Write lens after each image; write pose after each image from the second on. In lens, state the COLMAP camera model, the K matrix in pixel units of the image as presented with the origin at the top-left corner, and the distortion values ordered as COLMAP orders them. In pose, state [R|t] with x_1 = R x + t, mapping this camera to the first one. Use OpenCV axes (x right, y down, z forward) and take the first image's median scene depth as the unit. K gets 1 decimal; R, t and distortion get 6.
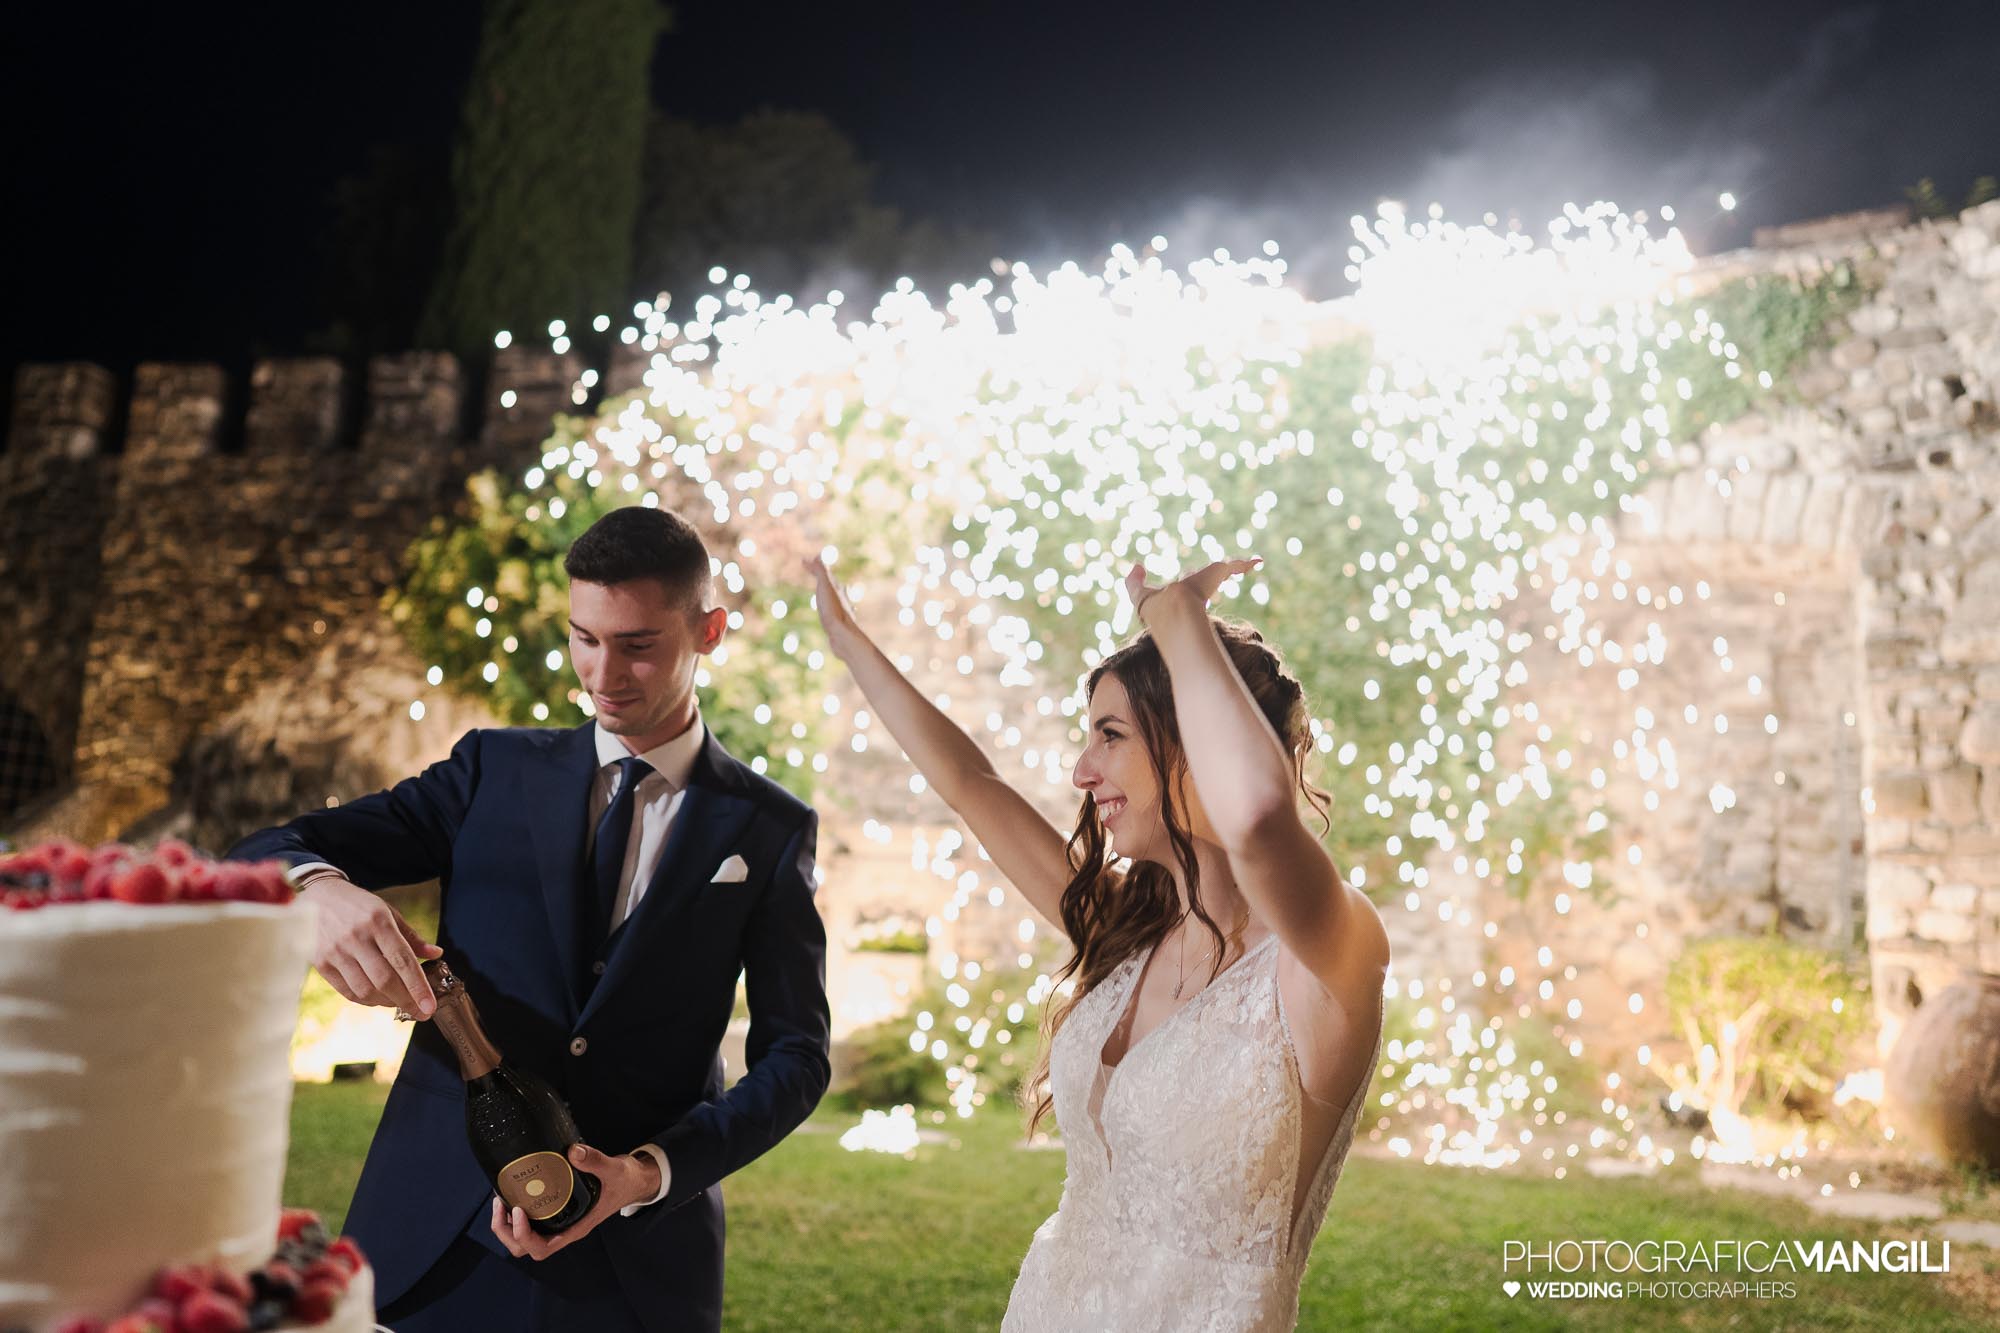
lens RADIAL K [[1503.1, 0, 1000.0], [0, 1503.1, 666.5], [0, 0, 1]] dist [-0.004041, 0.011006]
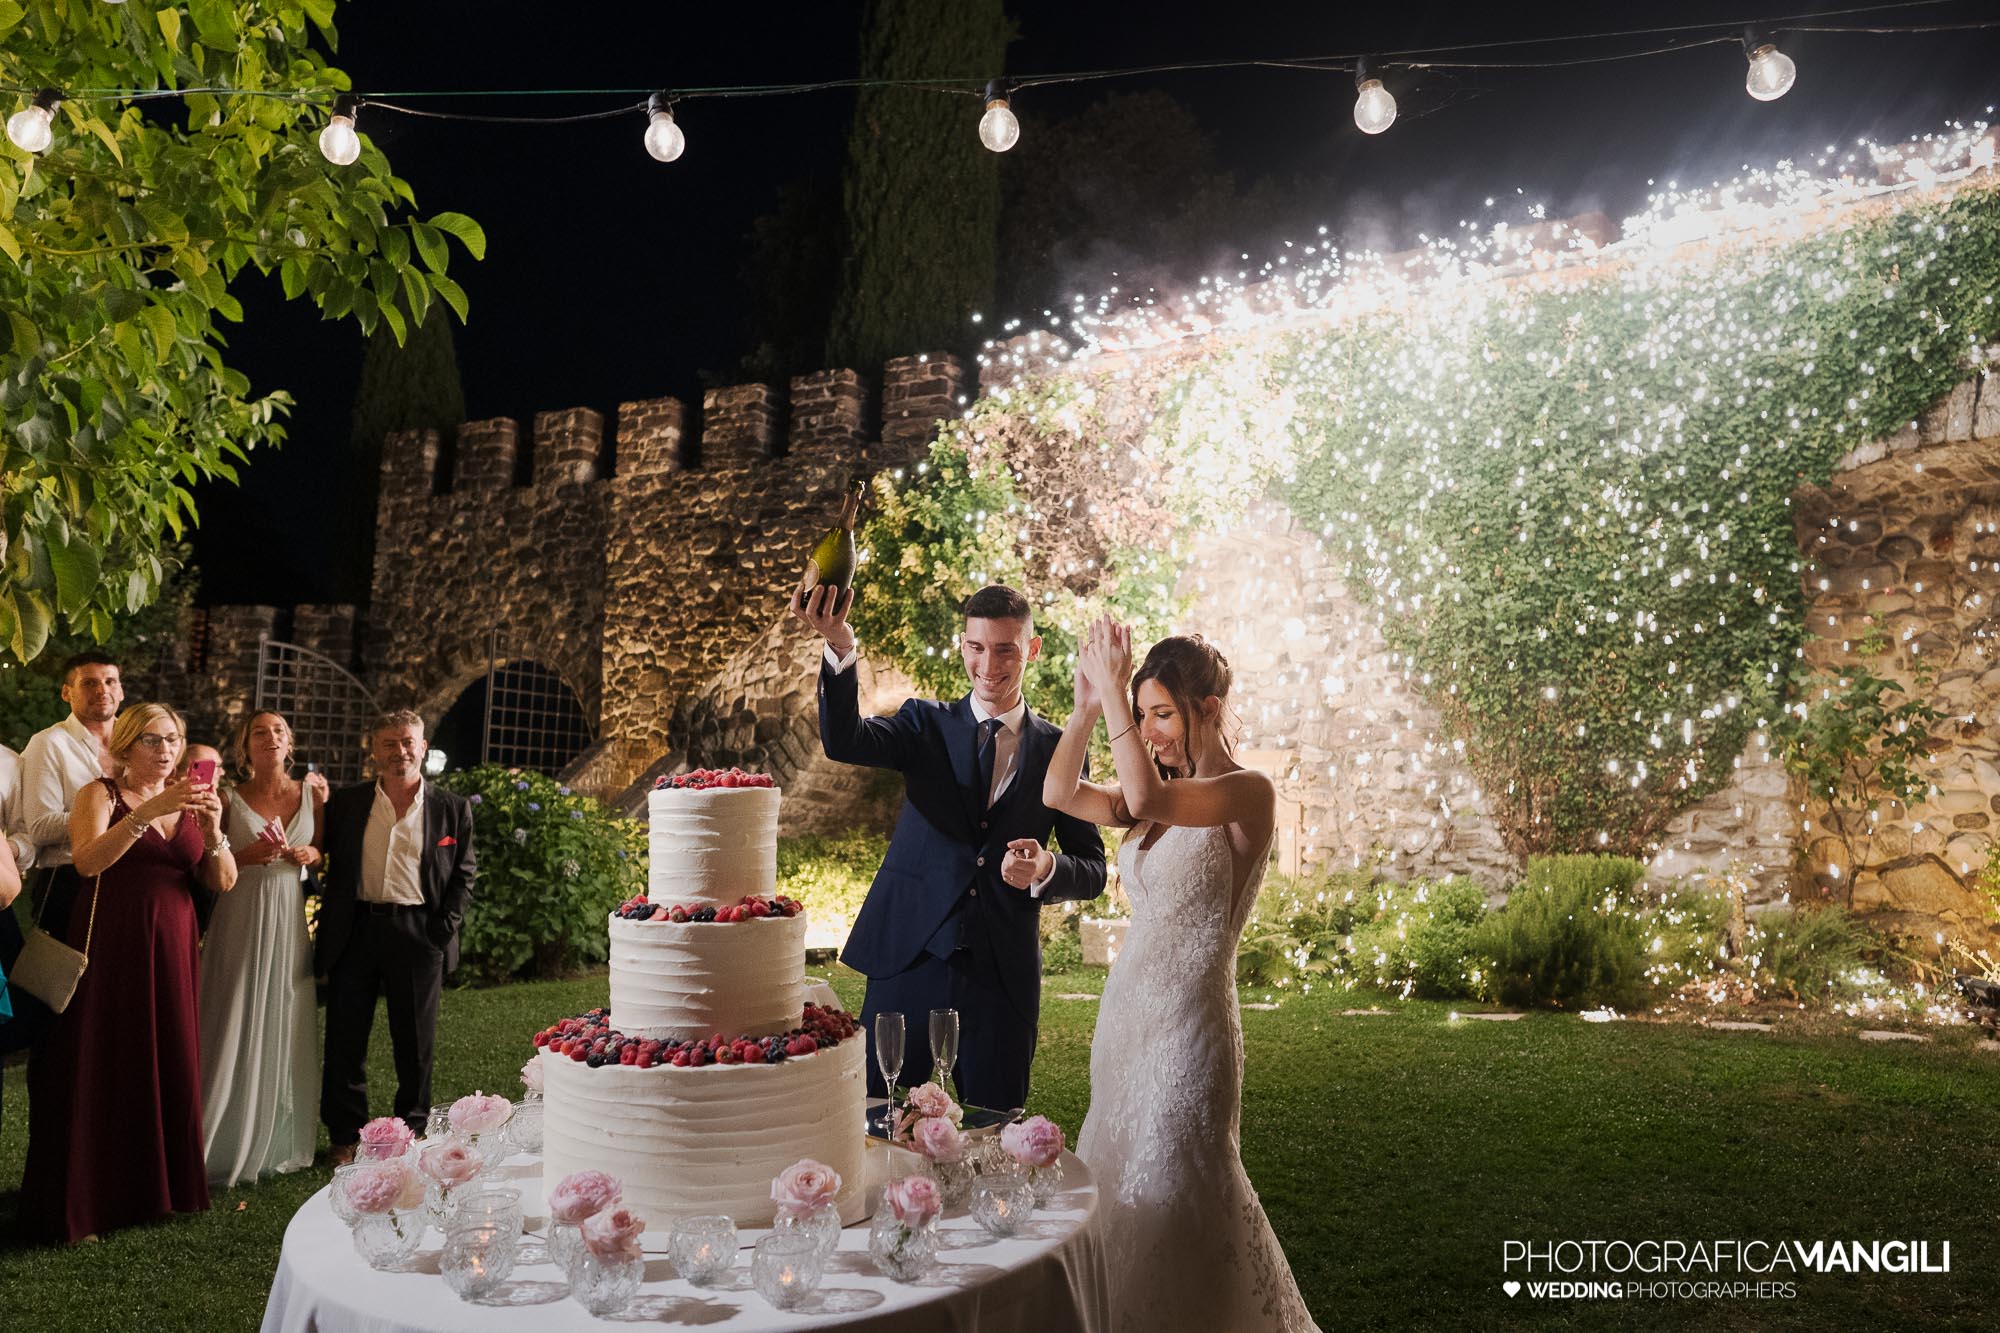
lens RADIAL K [[1826.1, 0, 1000.0], [0, 1826.1, 666.5], [0, 0, 1]] dist [-0.004831, 0.012950]
pose [[0.953470, -0.051647, -0.297031, 0.165839], [0.069058, 0.996437, 0.048418, -0.035743], [0.293472, -0.066678, 0.953640, -0.364992]]
